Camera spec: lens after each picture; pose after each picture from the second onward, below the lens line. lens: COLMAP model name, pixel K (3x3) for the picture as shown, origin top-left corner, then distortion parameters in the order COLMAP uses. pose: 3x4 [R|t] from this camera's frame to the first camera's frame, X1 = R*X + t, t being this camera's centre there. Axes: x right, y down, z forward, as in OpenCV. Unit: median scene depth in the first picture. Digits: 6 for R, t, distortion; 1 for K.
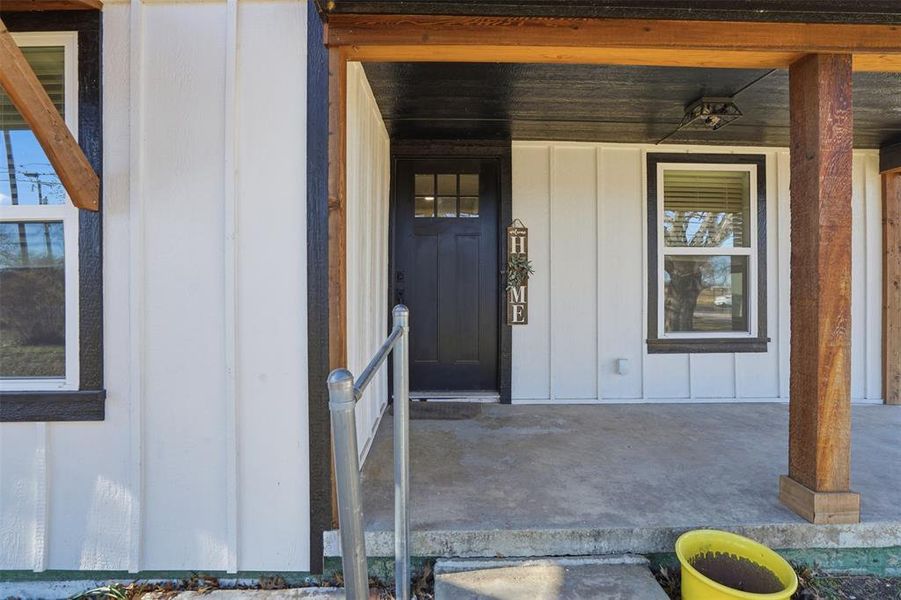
lens RADIAL K [[431.8, 0, 445.6], [0, 431.8, 289.3], [0, 0, 1]] dist [-0.057184, 0.023154]
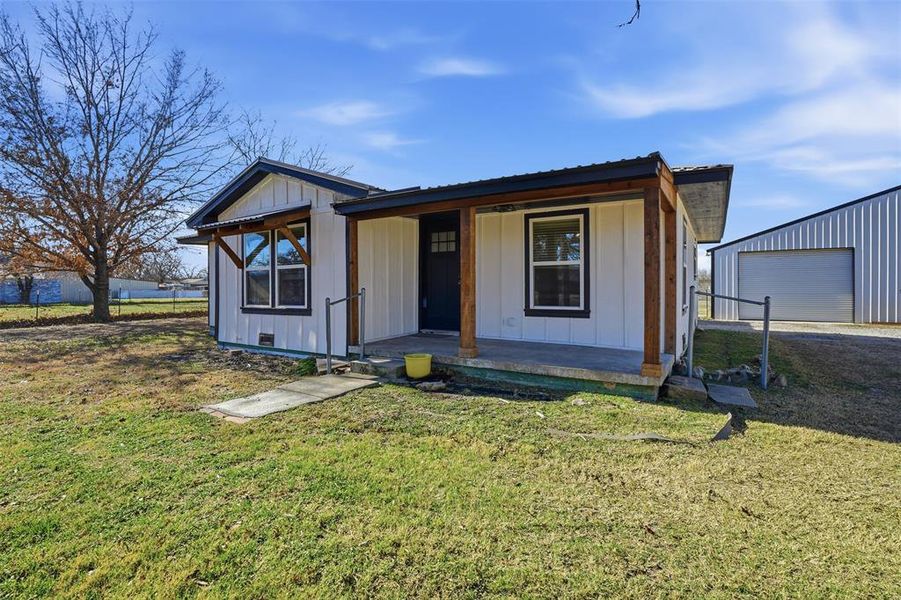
lens RADIAL K [[431.8, 0, 445.6], [0, 431.8, 289.3], [0, 0, 1]] dist [-0.057184, 0.023154]
pose [[0.832965, 0.000376, -0.553325, 1.273190], [0.004092, 0.999968, 0.006840, 0.011020], [0.553310, -0.007961, 0.832937, -0.867898]]
